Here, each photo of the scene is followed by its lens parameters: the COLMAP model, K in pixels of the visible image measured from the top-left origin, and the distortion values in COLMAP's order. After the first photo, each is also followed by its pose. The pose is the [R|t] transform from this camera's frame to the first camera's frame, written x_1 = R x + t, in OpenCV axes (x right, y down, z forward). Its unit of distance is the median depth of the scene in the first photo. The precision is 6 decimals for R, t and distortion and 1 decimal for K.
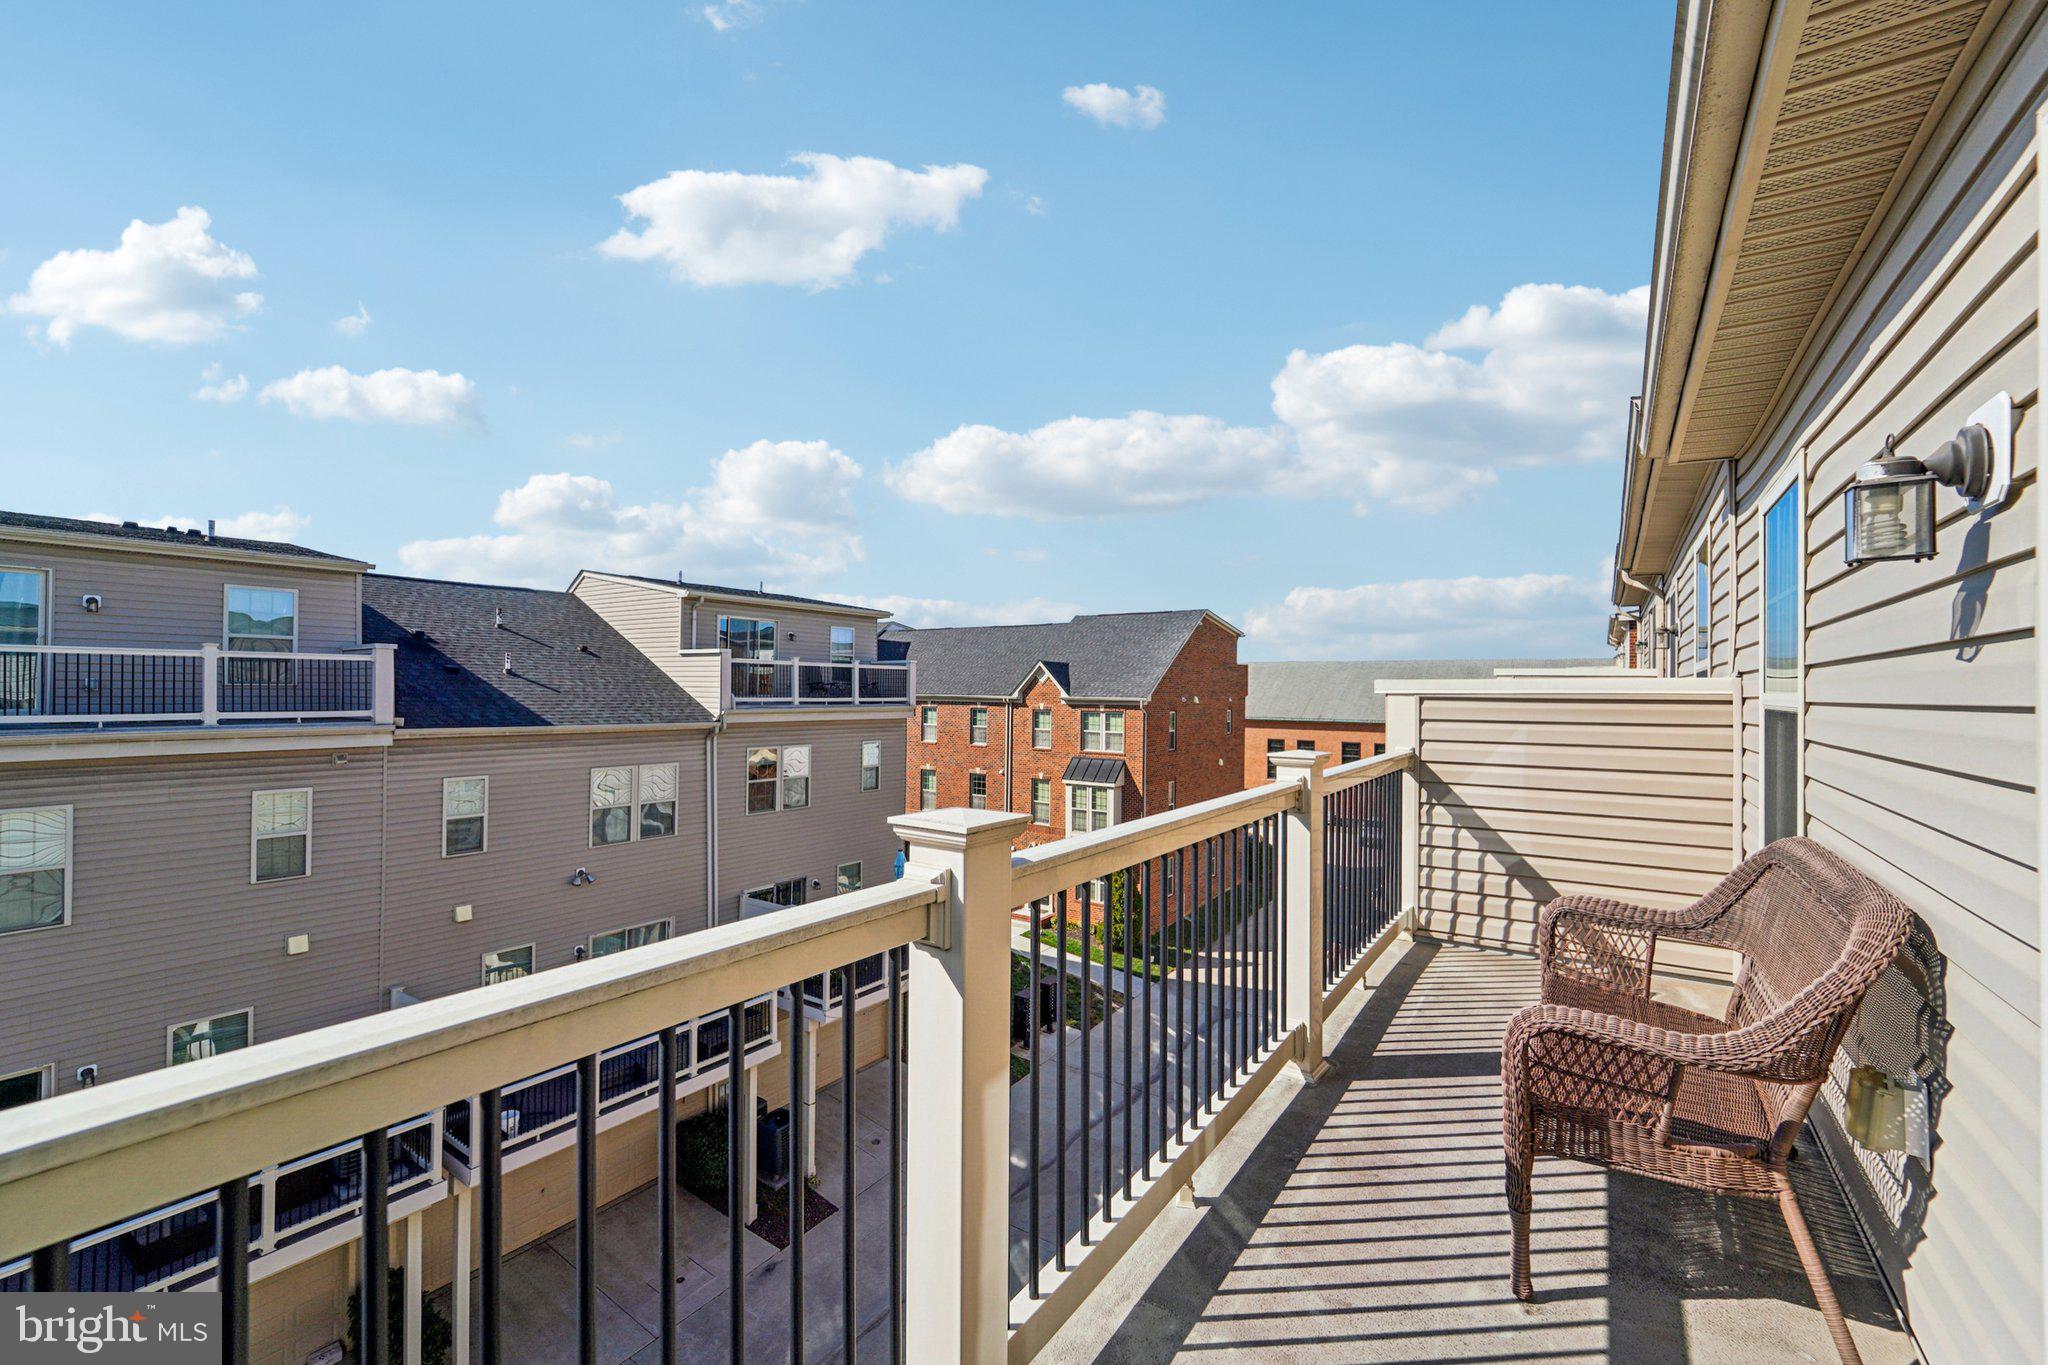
lens RADIAL K [[834.2, 0, 1027.0], [0, 834.2, 690.4], [0, 0, 1]] dist [-0.002484, -0.000152]
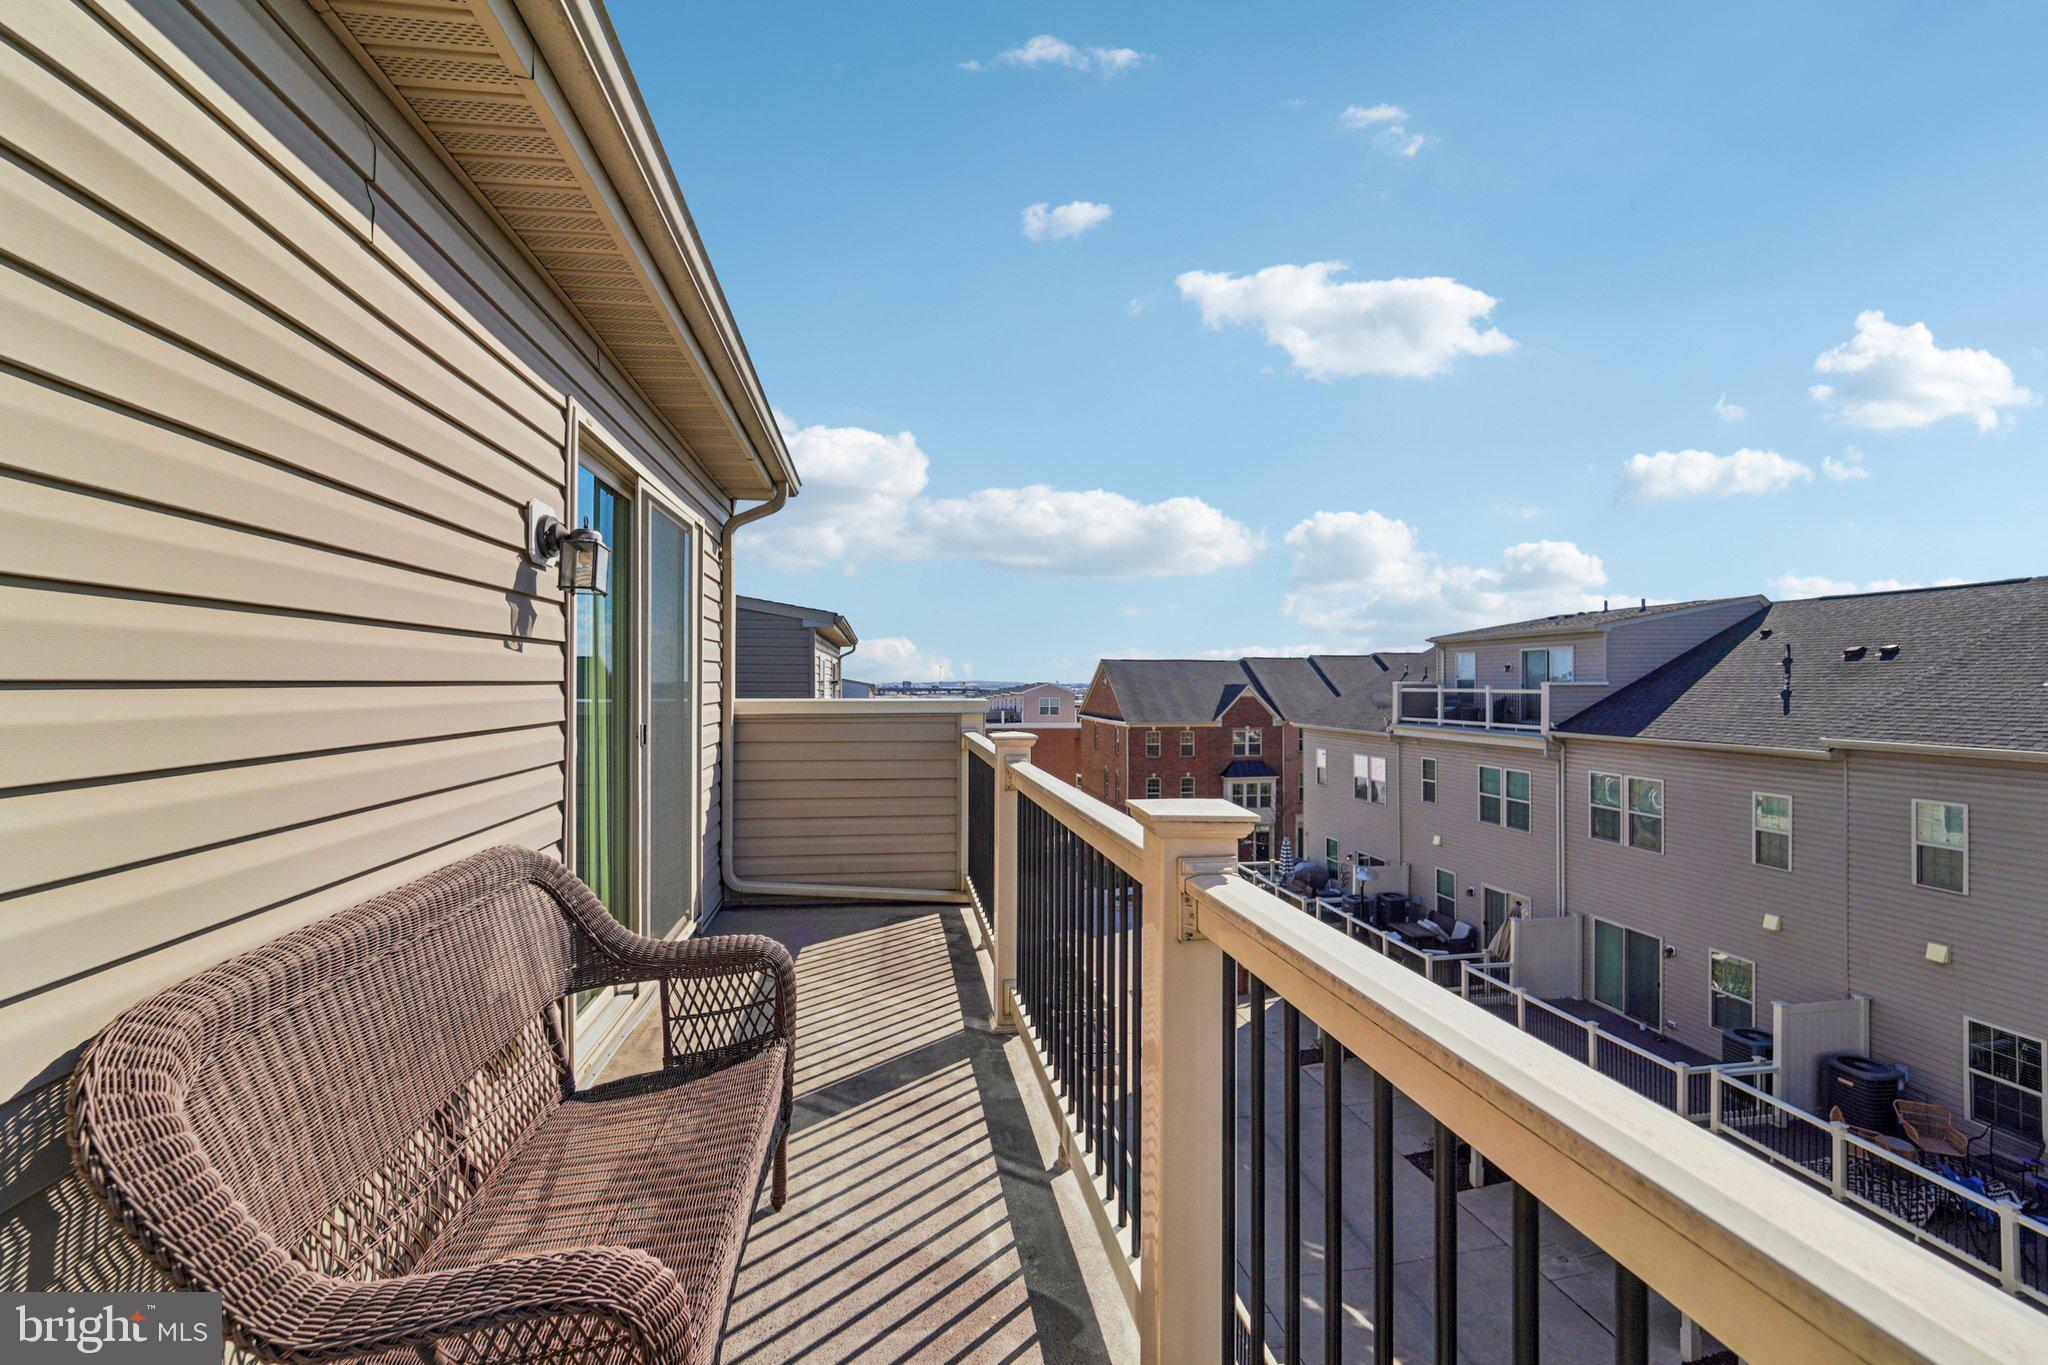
lens RADIAL K [[837.5, 0, 1029.1], [0, 837.5, 674.3], [0, 0, 1]] dist [-0.003242, -0.000126]
pose [[-0.714172, -0.009755, -0.699903, 0.962862], [0.004044, 0.999829, -0.018062, -0.020502], [0.699959, -0.015730, -0.714010, 1.692559]]
